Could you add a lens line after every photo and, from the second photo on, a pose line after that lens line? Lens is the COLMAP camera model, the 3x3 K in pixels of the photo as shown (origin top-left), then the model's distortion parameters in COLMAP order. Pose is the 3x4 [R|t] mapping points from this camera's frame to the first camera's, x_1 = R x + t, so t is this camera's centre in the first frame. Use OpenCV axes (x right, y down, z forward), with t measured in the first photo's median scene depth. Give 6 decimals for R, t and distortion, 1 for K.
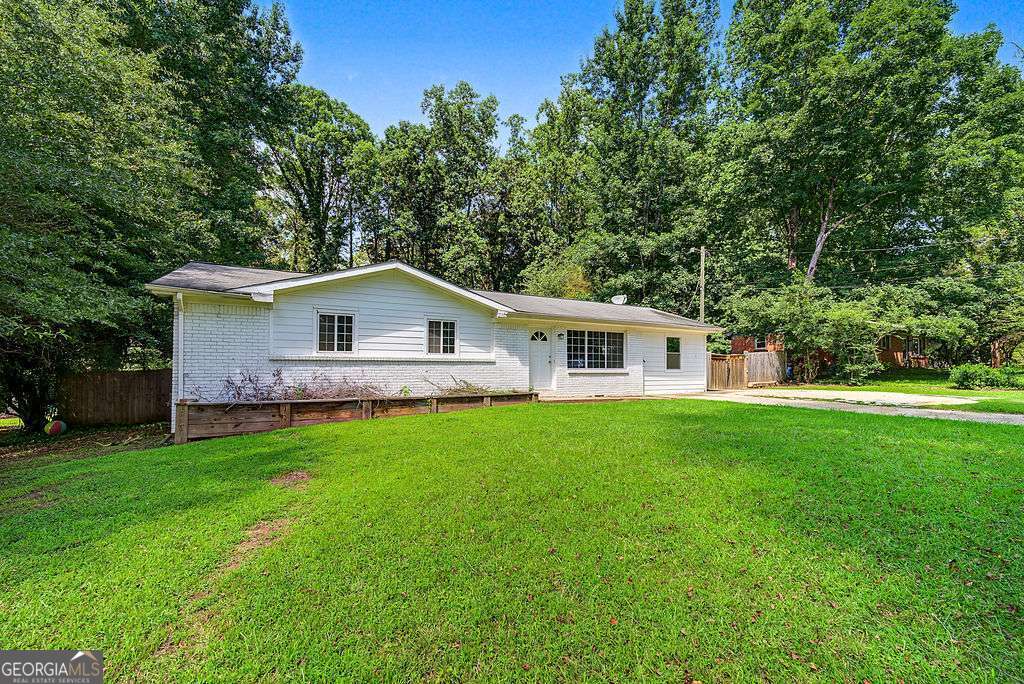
lens RADIAL K [[416.0, 0, 506.0], [0, 416.0, 347.8], [0, 0, 1]] dist [-0.003521, 0.000507]
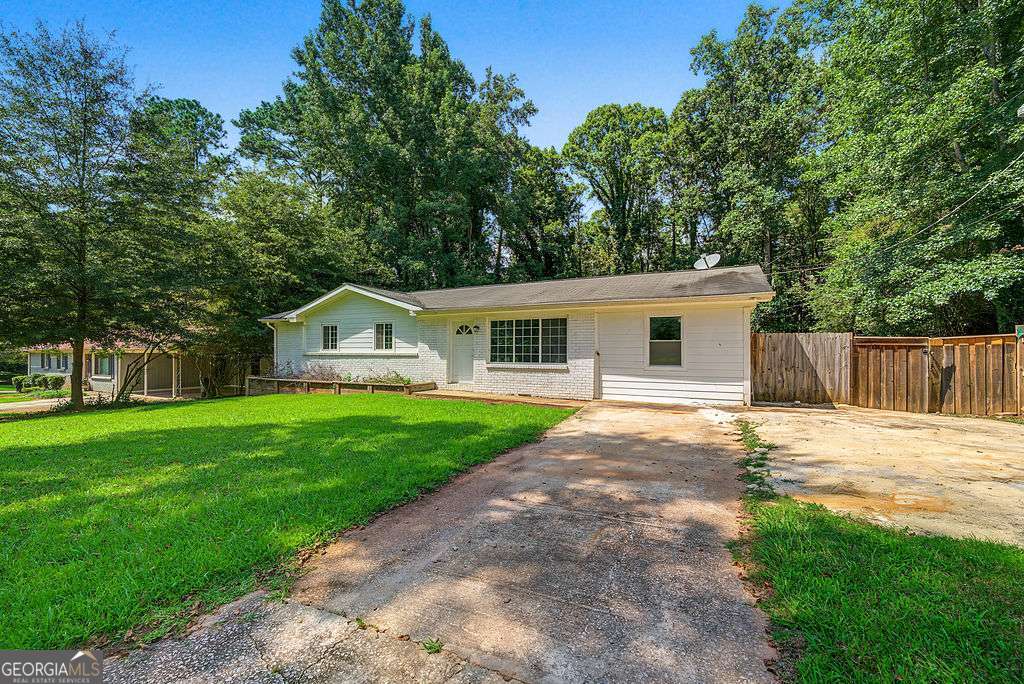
lens RADIAL K [[416.0, 0, 506.5], [0, 416.0, 347.0], [0, 0, 1]] dist [-0.003521, 0.000507]
pose [[0.581475, -0.021119, -0.813290, 0.985461], [0.031489, 0.999498, -0.003440, 0.020433], [0.812955, -0.023609, 0.581848, 0.525741]]
